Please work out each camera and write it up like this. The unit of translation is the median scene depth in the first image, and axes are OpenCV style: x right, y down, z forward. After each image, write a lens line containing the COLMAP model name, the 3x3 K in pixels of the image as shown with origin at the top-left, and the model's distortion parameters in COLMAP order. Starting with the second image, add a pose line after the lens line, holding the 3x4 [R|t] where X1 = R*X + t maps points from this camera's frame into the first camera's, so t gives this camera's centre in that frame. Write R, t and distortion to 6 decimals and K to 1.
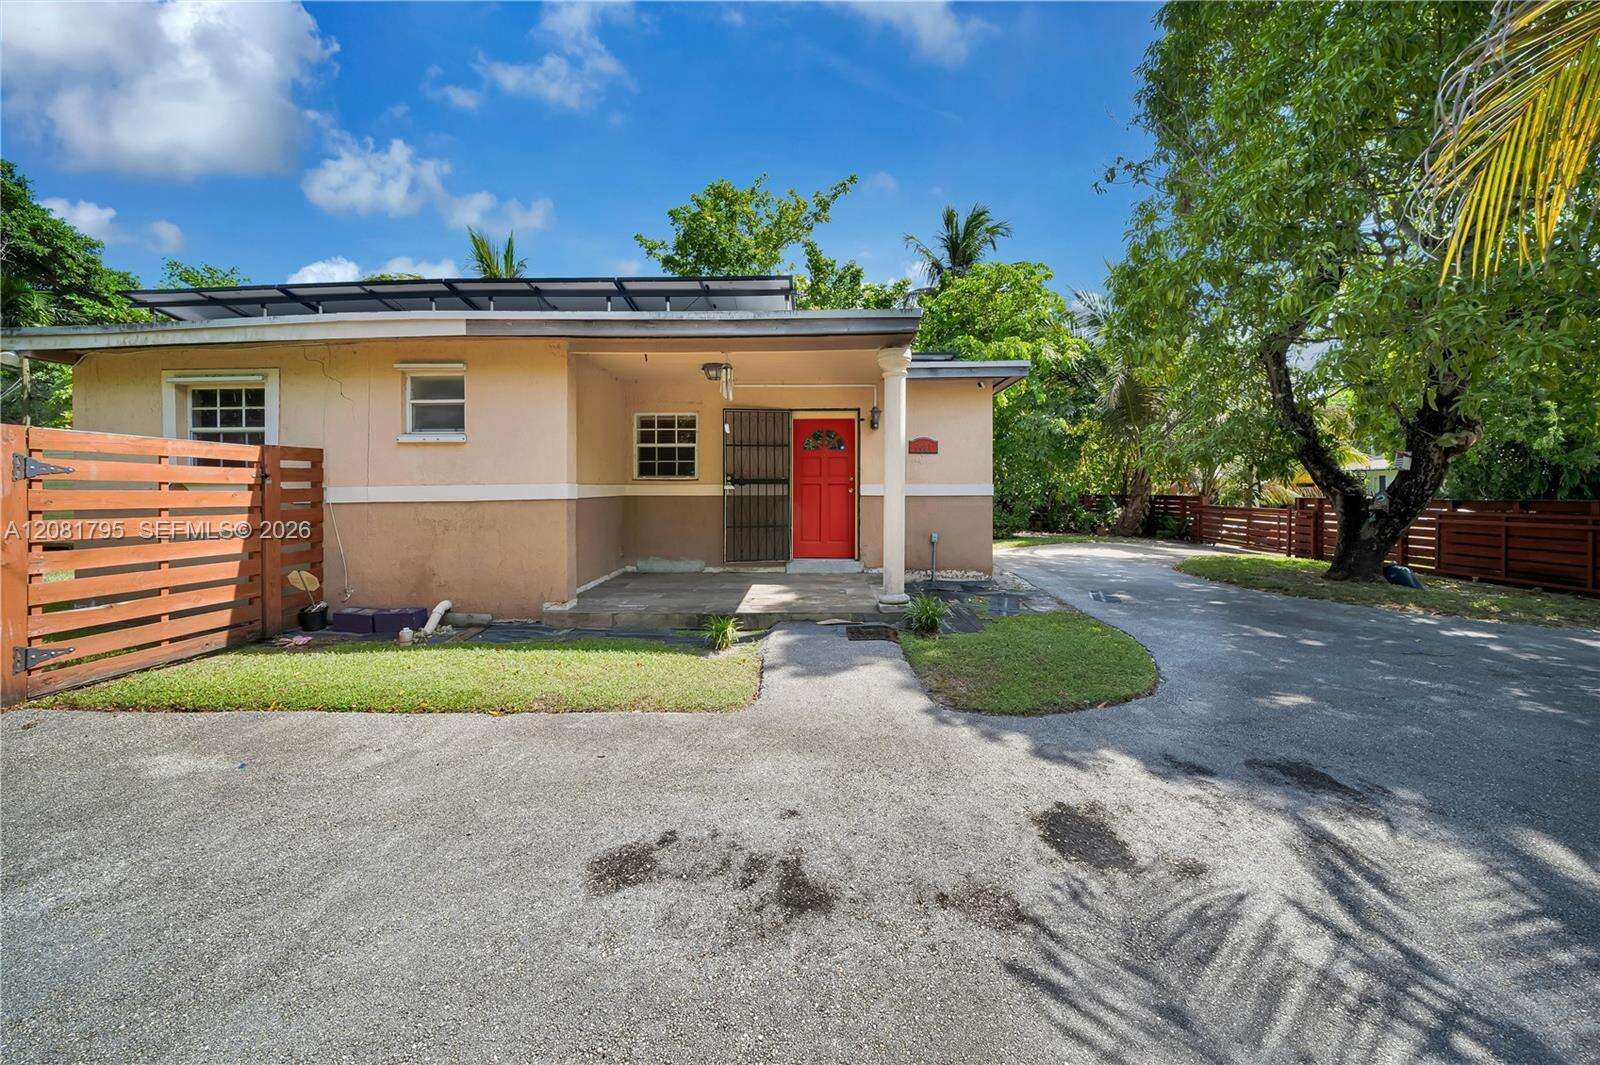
lens RADIAL K [[562.4, 0, 814.2], [0, 562.4, 497.9], [0, 0, 1]] dist [-0.006215, 0.000354]
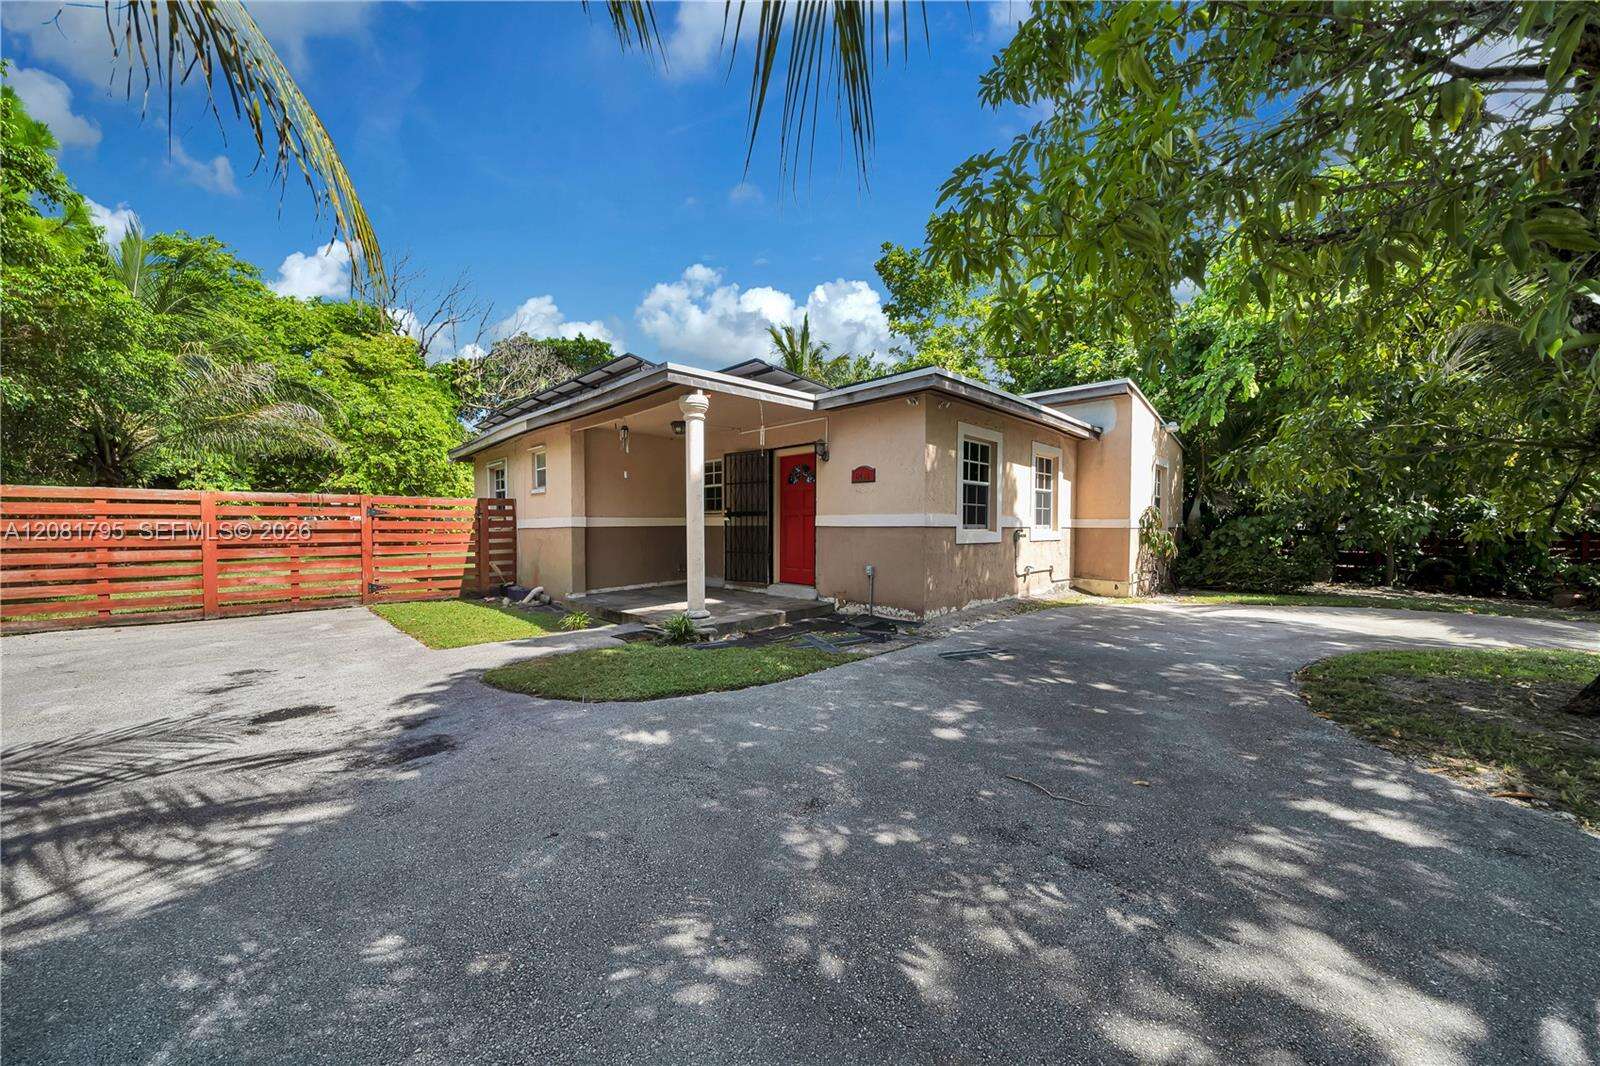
lens RADIAL K [[562.4, 0, 803.0], [0, 562.4, 536.2], [0, 0, 1]] dist [-0.006215, 0.000354]
pose [[0.722786, 0.016101, -0.690884, 1.074376], [-0.010429, 0.999869, 0.012391, 0.002391], [0.690993, -0.001751, 0.722859, 0.317117]]
